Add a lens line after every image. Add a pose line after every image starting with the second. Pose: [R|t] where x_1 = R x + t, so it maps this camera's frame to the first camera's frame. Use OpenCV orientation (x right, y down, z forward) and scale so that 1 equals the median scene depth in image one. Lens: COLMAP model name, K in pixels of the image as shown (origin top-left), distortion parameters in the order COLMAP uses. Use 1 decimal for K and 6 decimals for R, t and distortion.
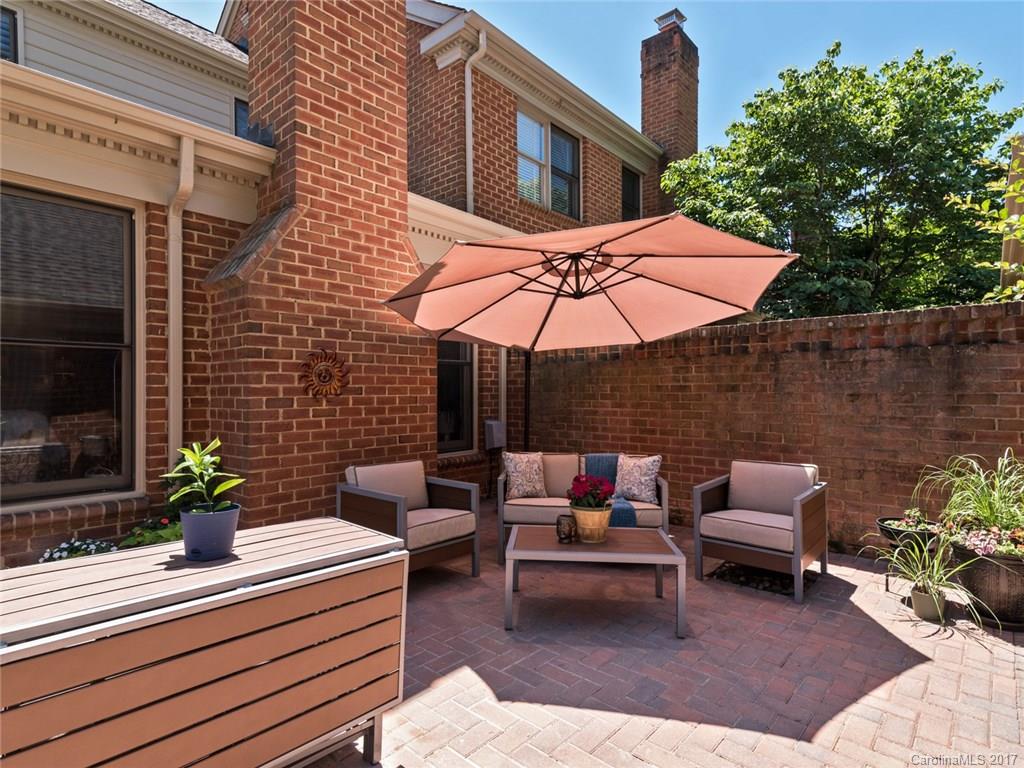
lens RADIAL K [[546.4, 0, 512.0], [0, 546.4, 384.0], [0, 0, 1]] dist [0.022108, -0.000291]
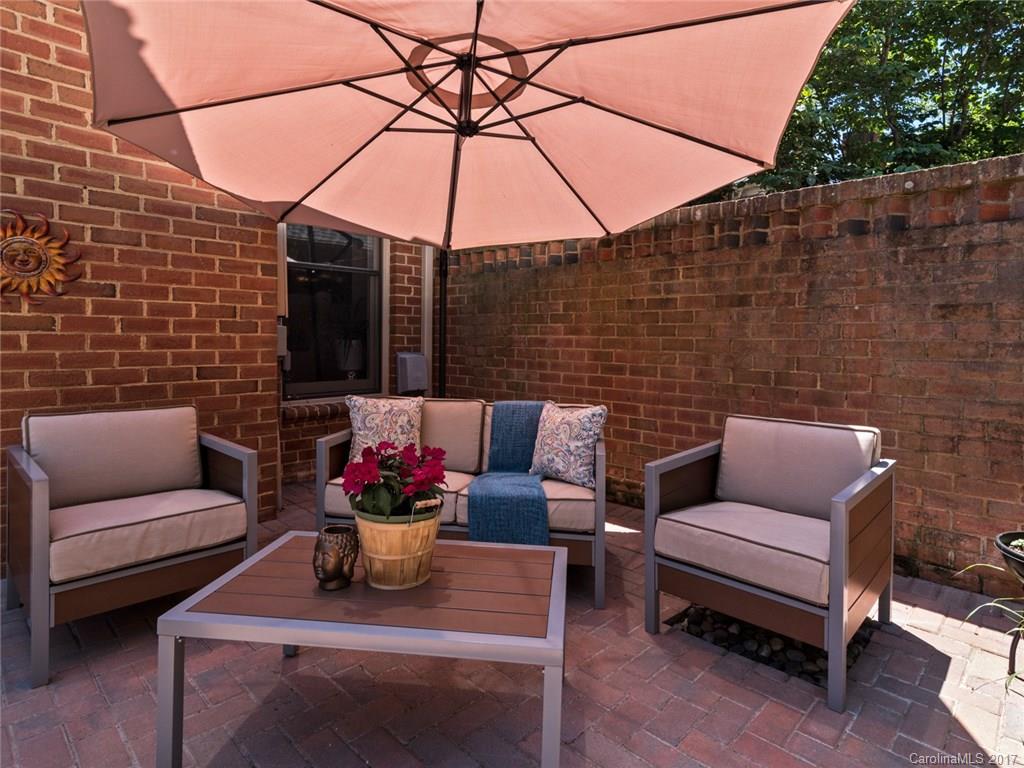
lens RADIAL K [[566.3, 0, 515.7], [0, 566.3, 350.3], [0, 0, 1]] dist [0.015814, -0.000108]
pose [[0.998998, 0.014322, -0.042392, 0.192755], [-0.012744, 0.999224, 0.037263, 0.047646], [0.042893, -0.036686, 0.998406, 0.374725]]
